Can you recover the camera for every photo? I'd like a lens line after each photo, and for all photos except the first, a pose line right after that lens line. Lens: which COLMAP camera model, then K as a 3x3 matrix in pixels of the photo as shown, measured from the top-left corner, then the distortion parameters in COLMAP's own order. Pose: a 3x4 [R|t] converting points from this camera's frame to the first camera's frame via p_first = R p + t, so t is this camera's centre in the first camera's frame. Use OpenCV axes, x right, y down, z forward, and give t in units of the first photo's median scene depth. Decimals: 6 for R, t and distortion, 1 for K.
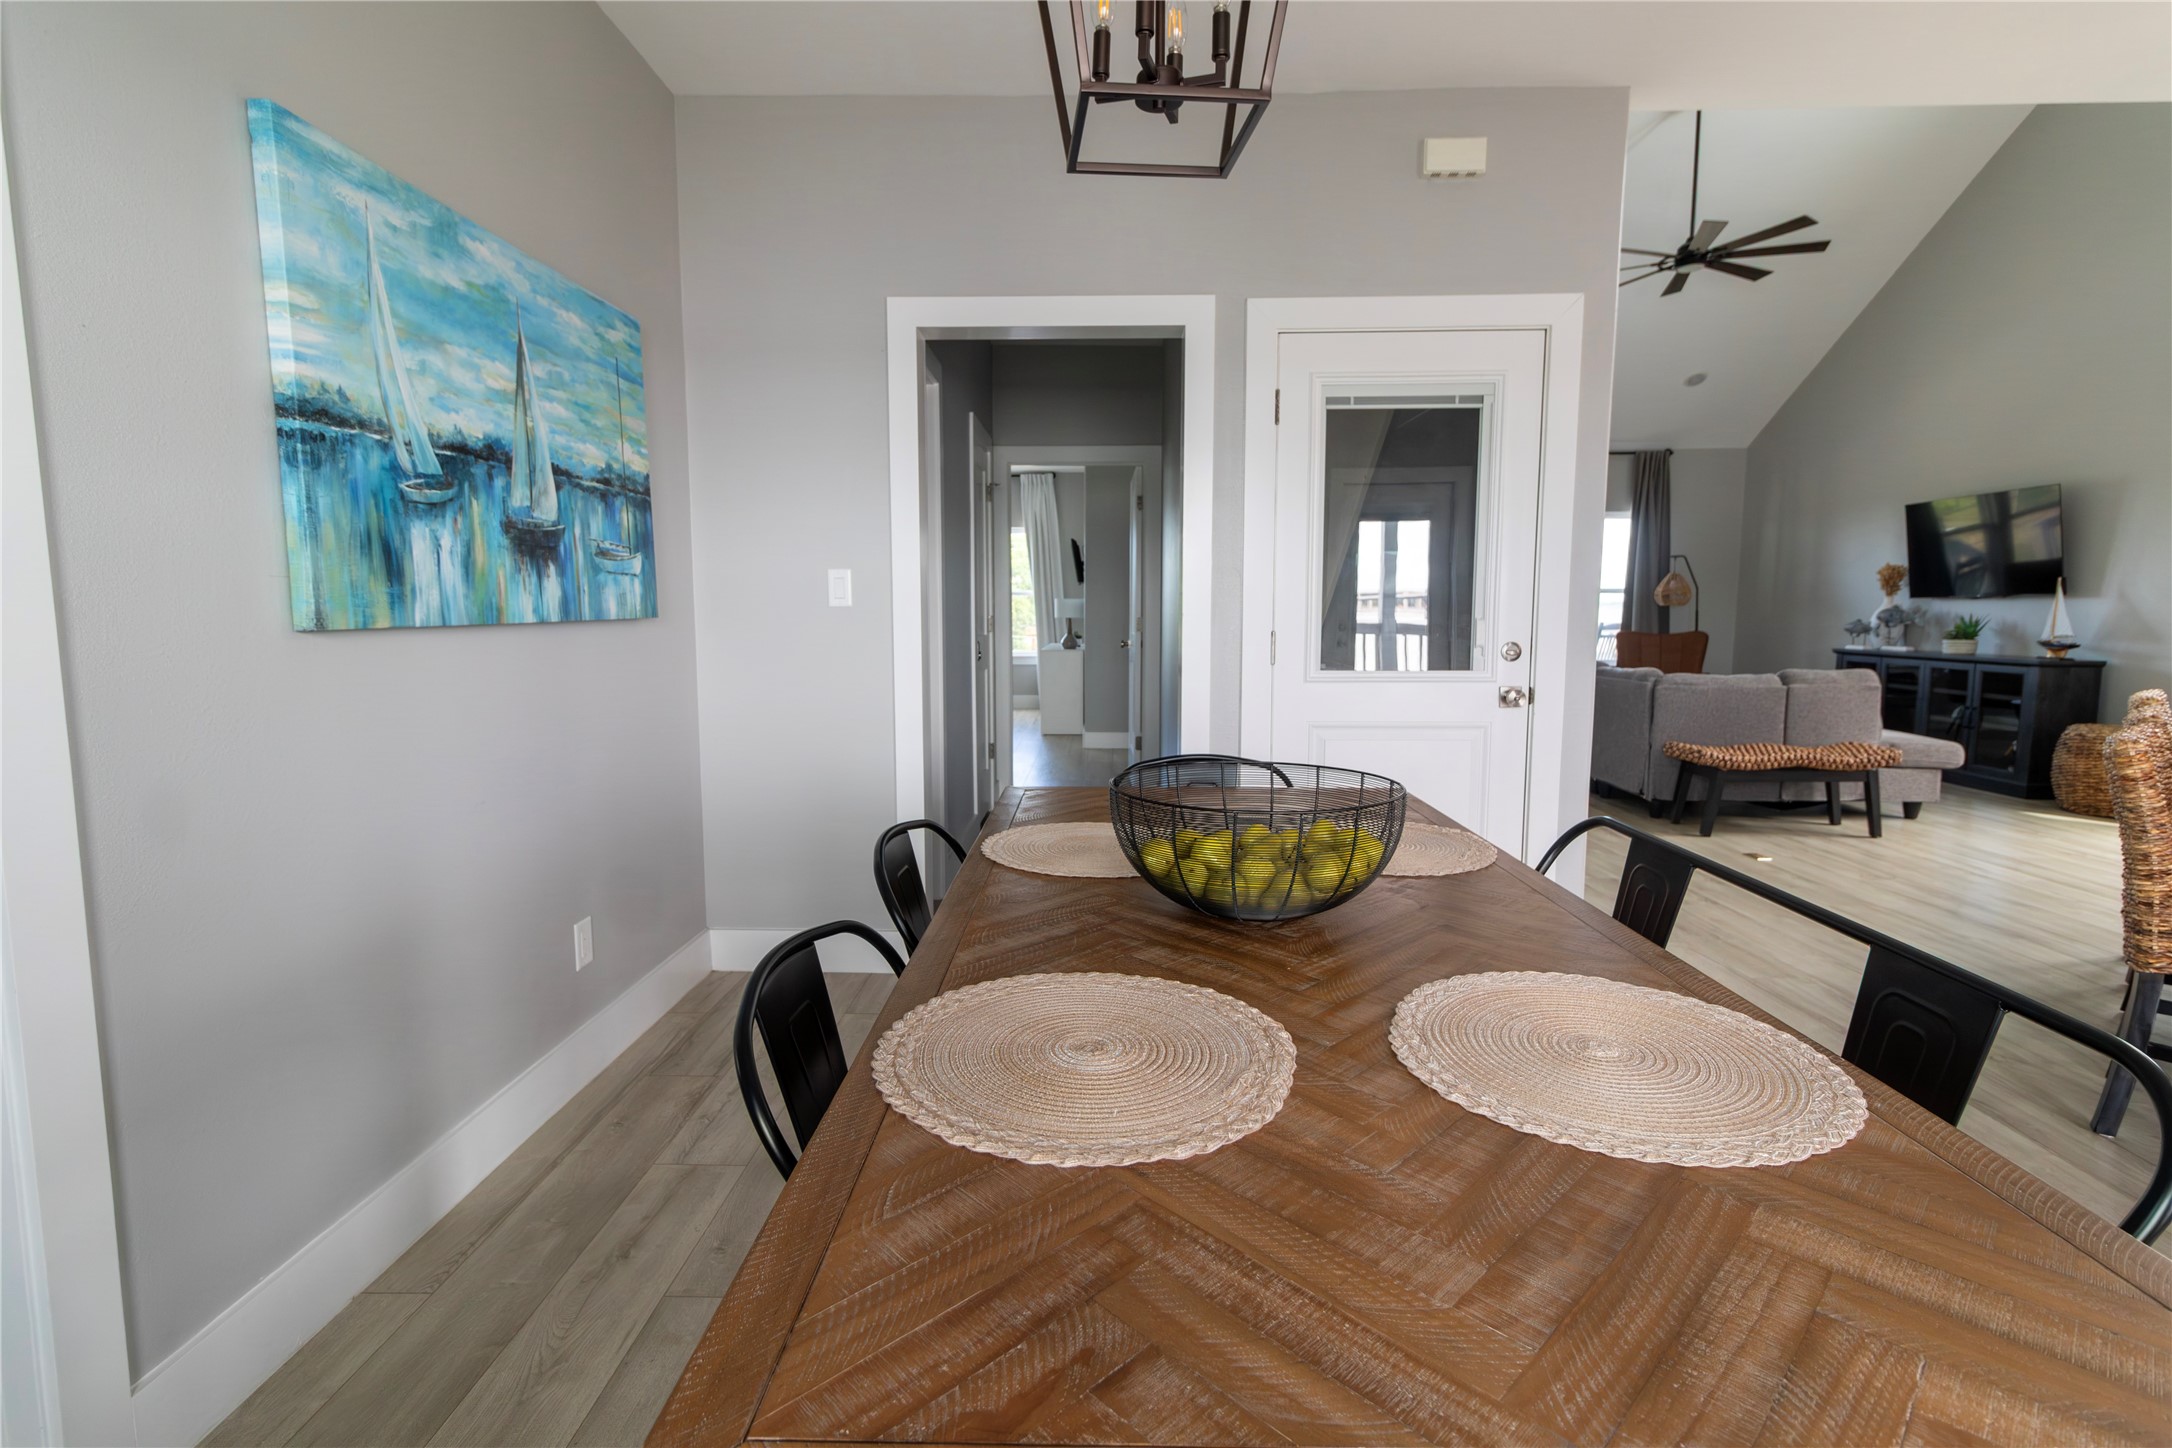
lens RADIAL K [[1002.2, 0, 1088.8], [0, 1002.2, 714.9], [0, 0, 1]] dist [0.001453, 0.000626]
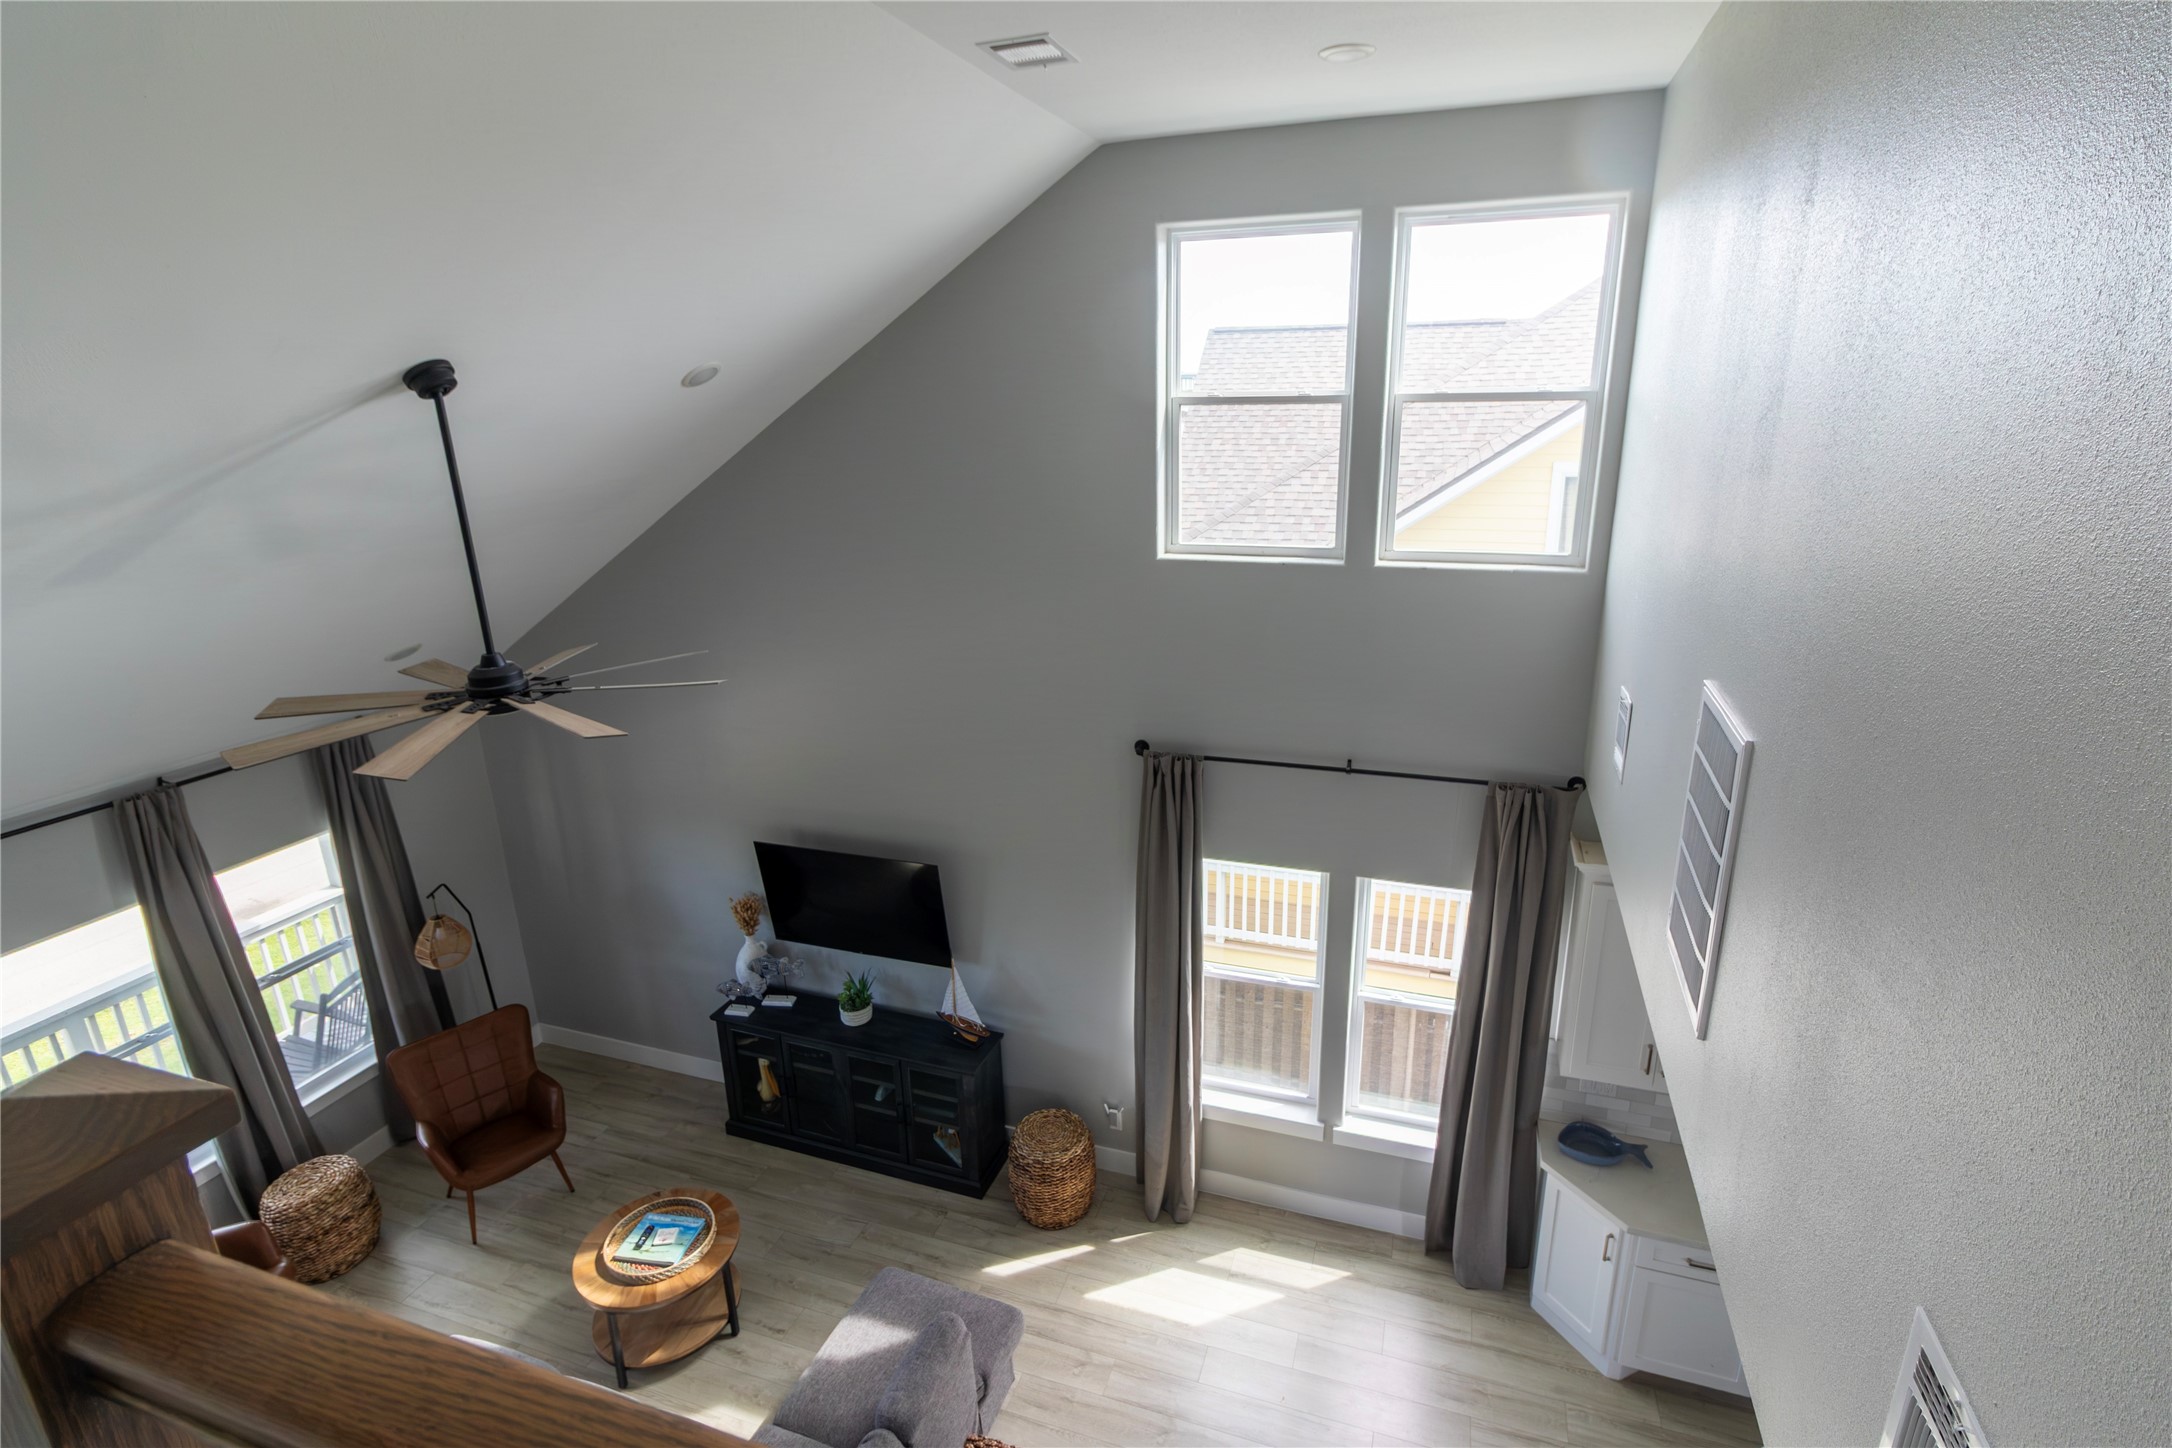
lens RADIAL K [[1030.8, 0, 1087.9], [0, 1030.8, 711.4], [0, 0, 1]] dist [0.002844, 0.000211]
pose [[0.310954, -0.276343, 0.909364, 0.578527], [0.124977, 0.960377, 0.249110, -1.464002], [-0.942172, 0.036187, 0.333169, 1.476728]]
